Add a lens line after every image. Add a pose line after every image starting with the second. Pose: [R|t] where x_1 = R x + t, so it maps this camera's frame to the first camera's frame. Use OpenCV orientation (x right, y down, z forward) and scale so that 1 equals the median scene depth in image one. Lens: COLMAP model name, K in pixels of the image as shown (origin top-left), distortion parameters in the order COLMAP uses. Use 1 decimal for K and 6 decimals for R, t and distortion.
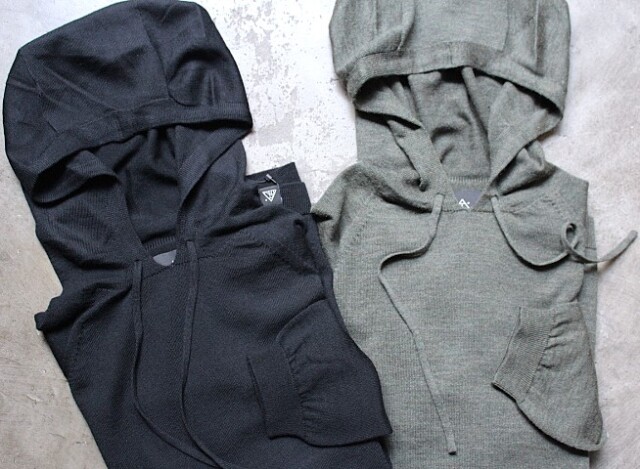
lens RADIAL K [[815.2, 0, 320.0], [0, 815.2, 234.5], [0, 0, 1]] dist [-0.073615, 0.007824]
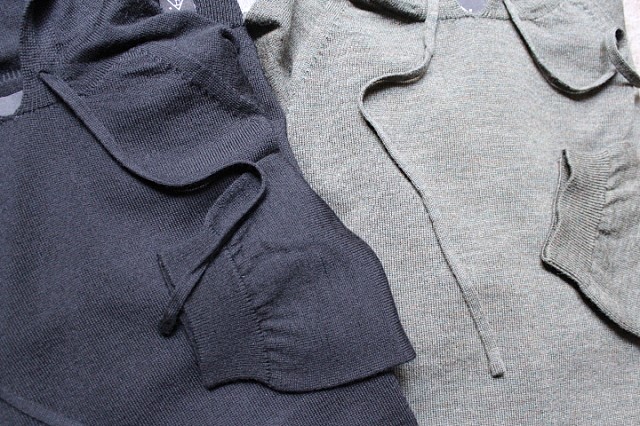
lens RADIAL K [[613.9, 0, 320.0], [0, 613.9, 213.0], [0, 0, 1]] dist [-0.146497, 0.158644]
pose [[0.978012, -0.072844, 0.195414, -0.056456], [0.068662, 0.997244, 0.028099, 0.112479], [-0.196922, -0.014064, 0.980318, 0.532300]]
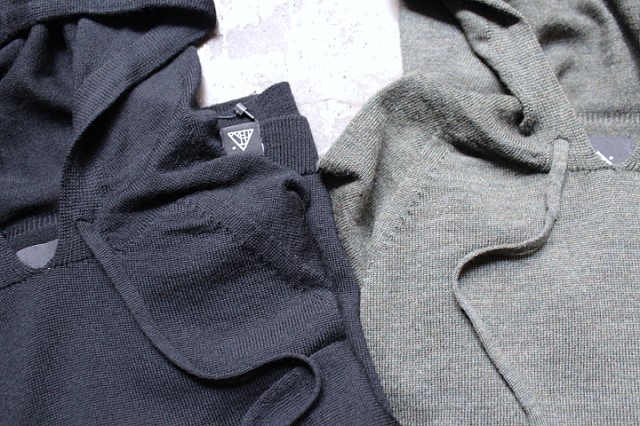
lens RADIAL K [[613.9, 0, 320.0], [0, 613.9, 213.0], [0, 0, 1]] dist [-0.146497, 0.158644]
pose [[0.999886, 0.010081, -0.011219, -0.005140], [-0.011032, 0.996042, -0.088191, 0.035281], [0.010286, 0.088305, 0.996040, 0.620648]]
